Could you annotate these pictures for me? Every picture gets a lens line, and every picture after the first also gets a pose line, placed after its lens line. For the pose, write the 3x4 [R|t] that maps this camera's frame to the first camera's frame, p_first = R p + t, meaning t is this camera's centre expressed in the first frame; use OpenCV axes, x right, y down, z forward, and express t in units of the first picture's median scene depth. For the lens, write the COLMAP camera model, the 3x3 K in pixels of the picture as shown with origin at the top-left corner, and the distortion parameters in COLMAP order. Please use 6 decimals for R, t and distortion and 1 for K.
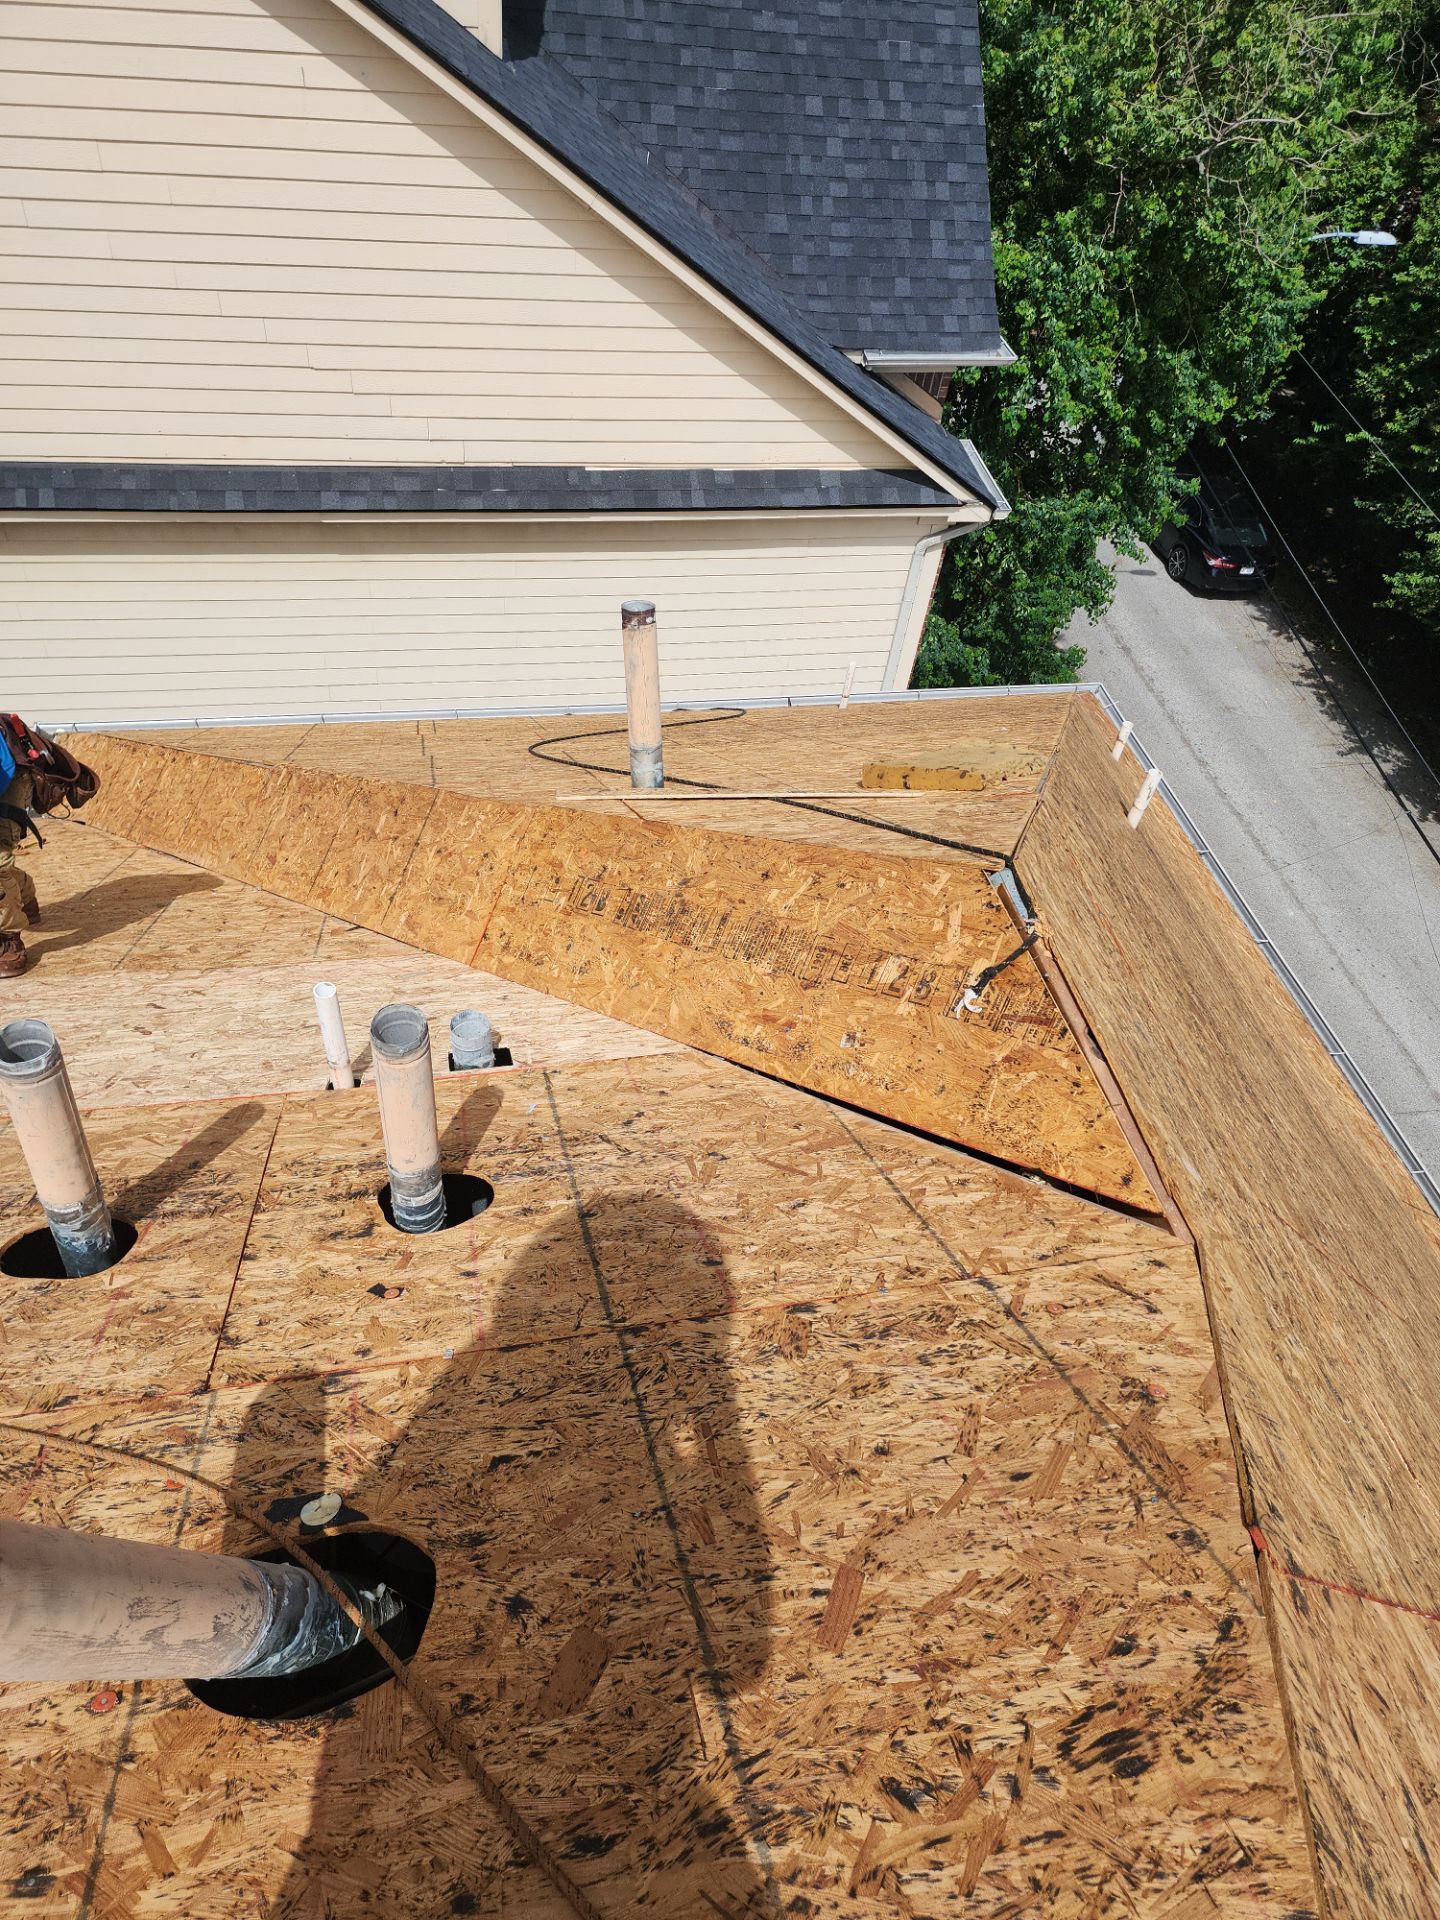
lens RADIAL K [[1281.7, 0, 712.8], [0, 1281.7, 964.7], [0, 0, 1]] dist [0.075756, -0.068070]
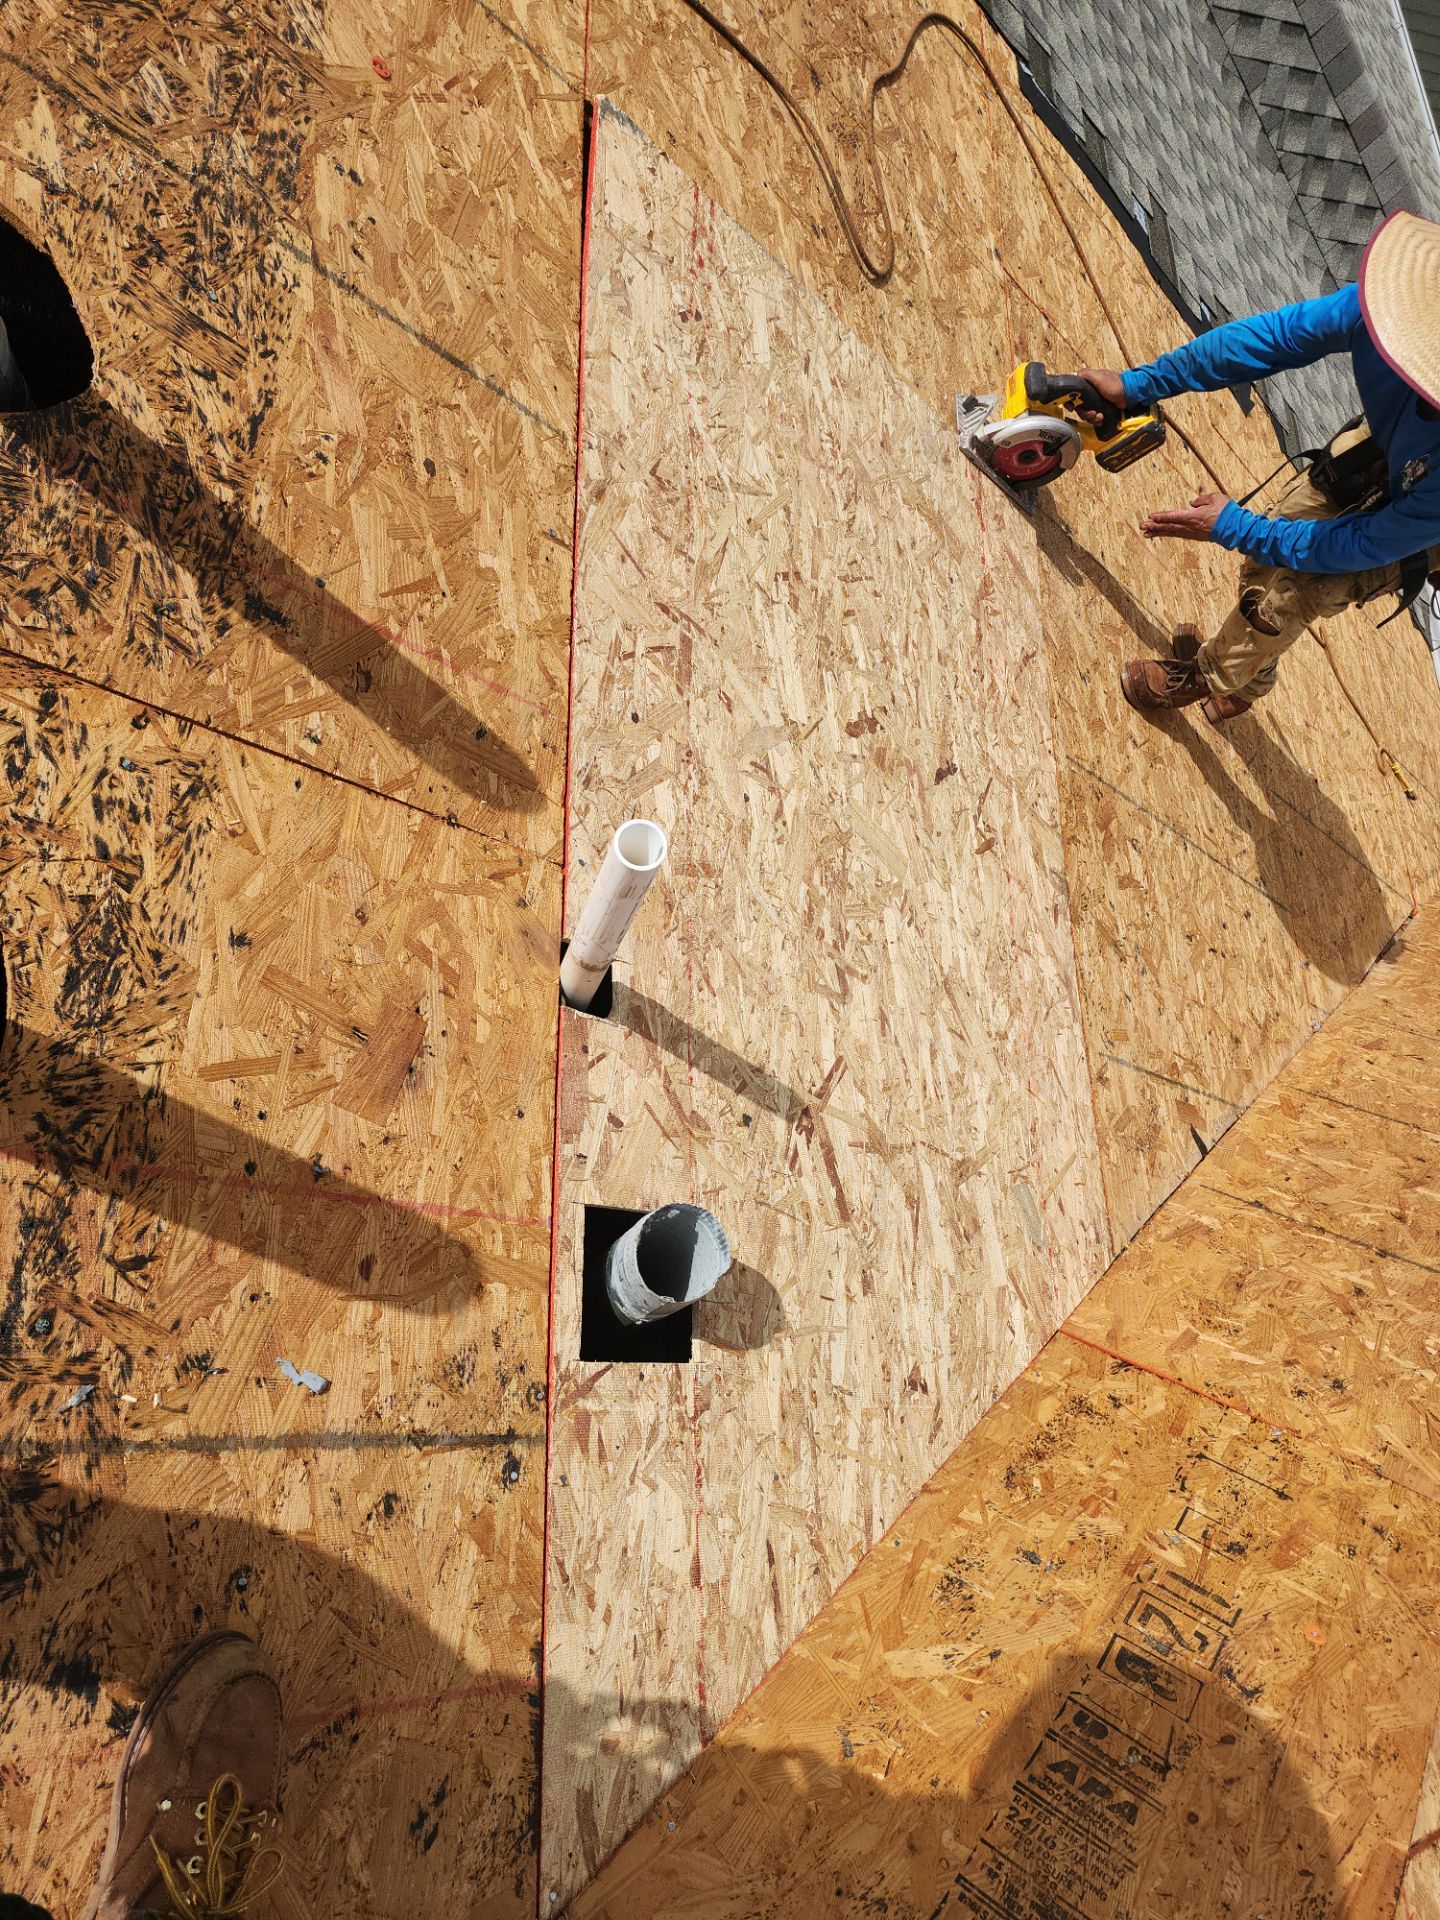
lens RADIAL K [[1256.9, 0, 724.7], [0, 1256.9, 951.4], [0, 0, 1]] dist [0.072394, -0.063376]
pose [[-0.150702, 0.862759, -0.482635, -0.139151], [-0.877017, 0.108622, 0.468020, -0.278910], [0.456213, 0.493810, 0.740284, 1.149188]]
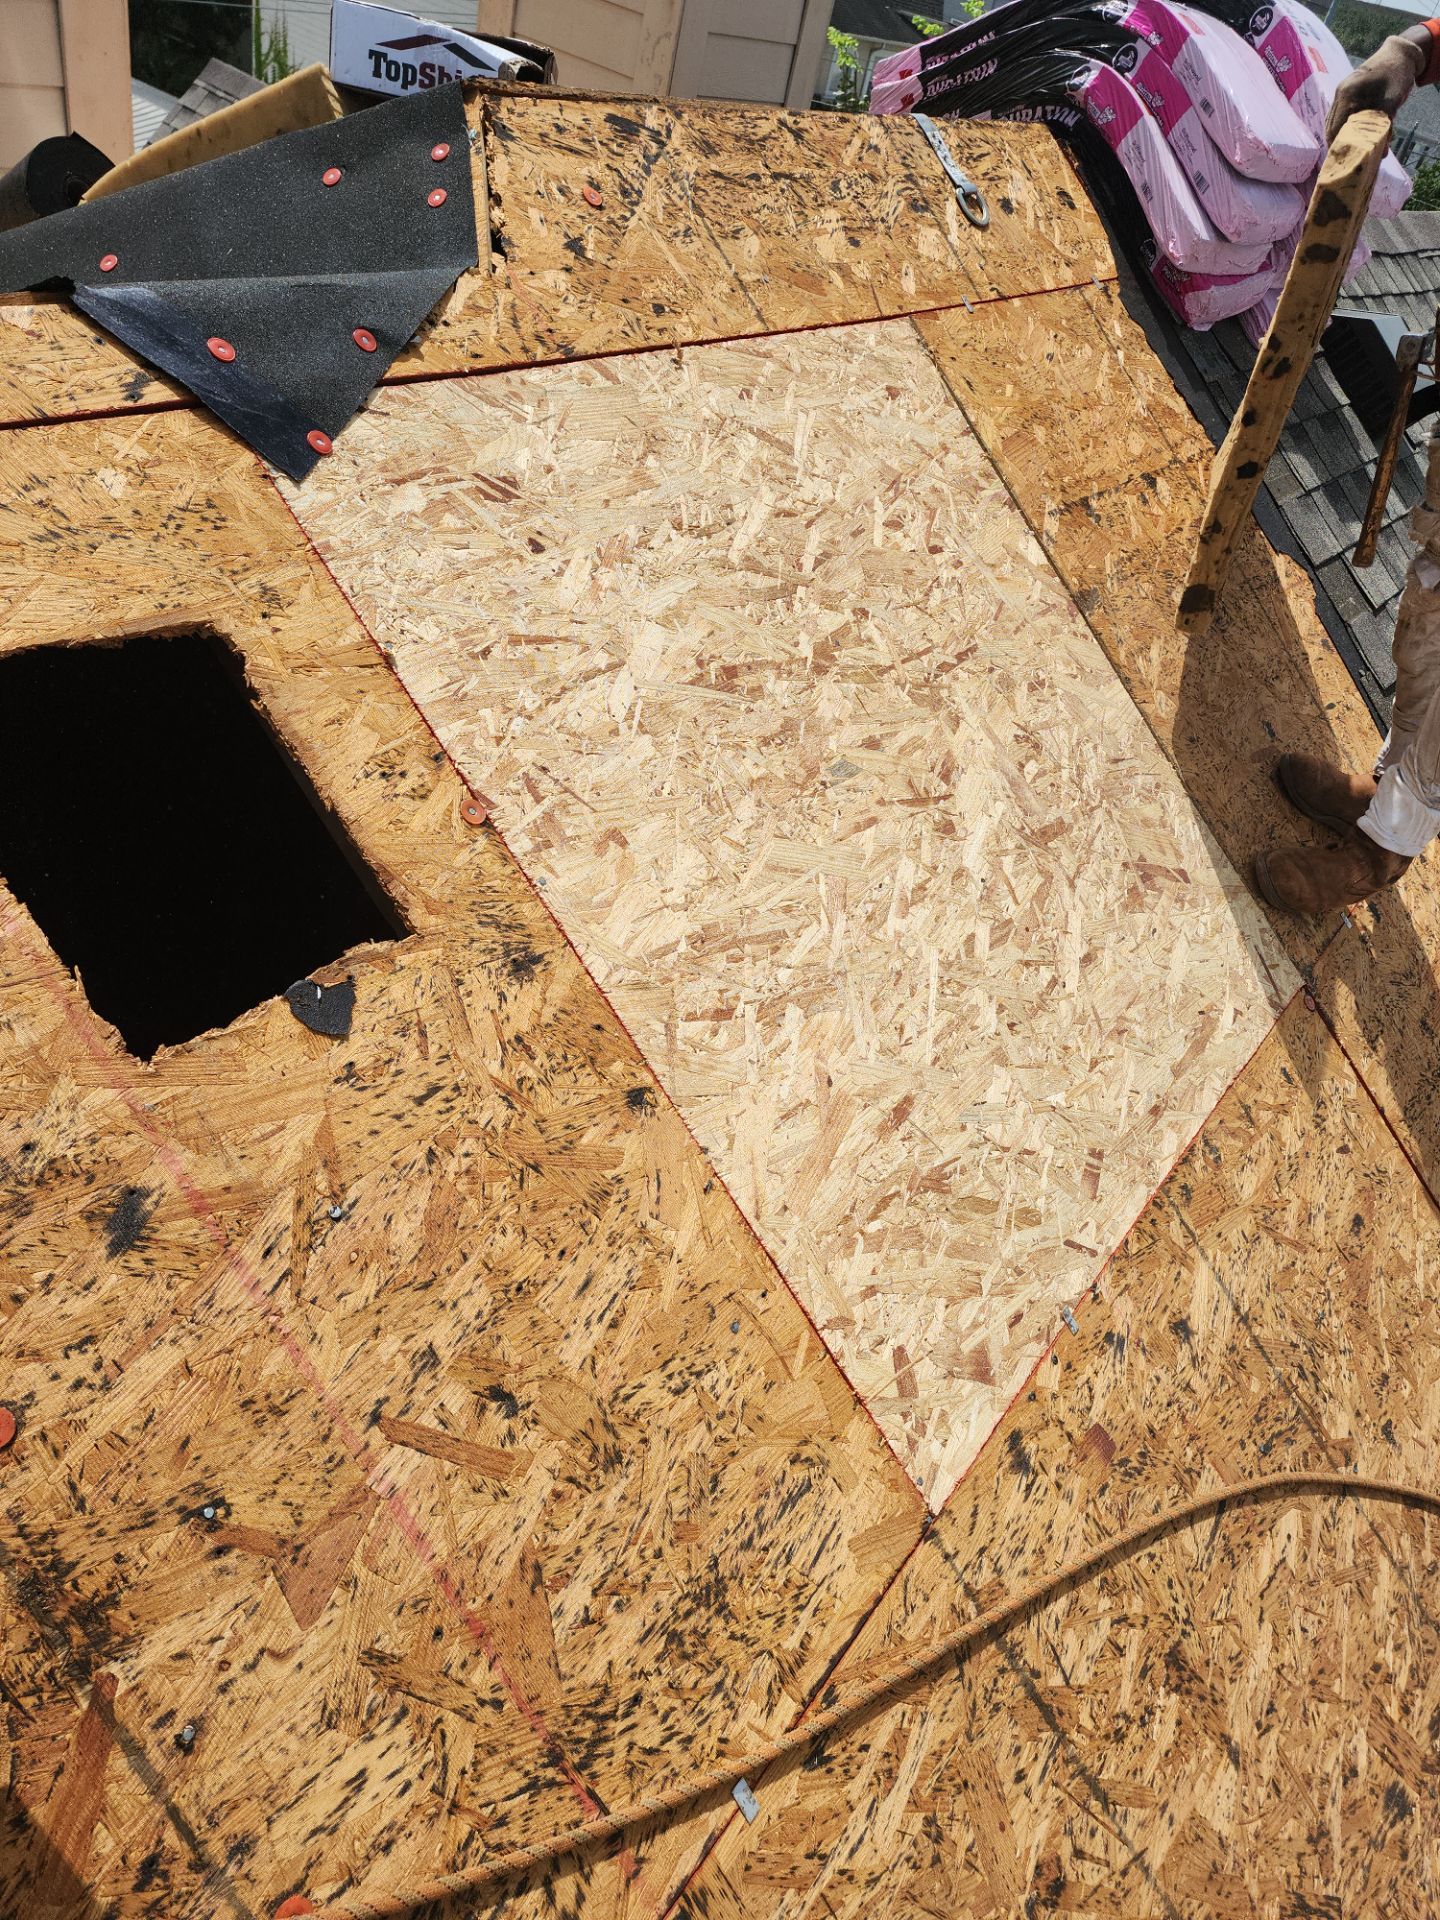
lens RADIAL K [[1320.1, 0, 720.3], [0, 1320.1, 867.7], [0, 0, 1]] dist [0.083326, -0.072050]
pose [[-0.684830, 0.212975, -0.696886, -0.239813], [-0.697989, 0.083007, 0.711281, -0.082836], [0.209331, 0.973525, 0.091809, 0.574522]]
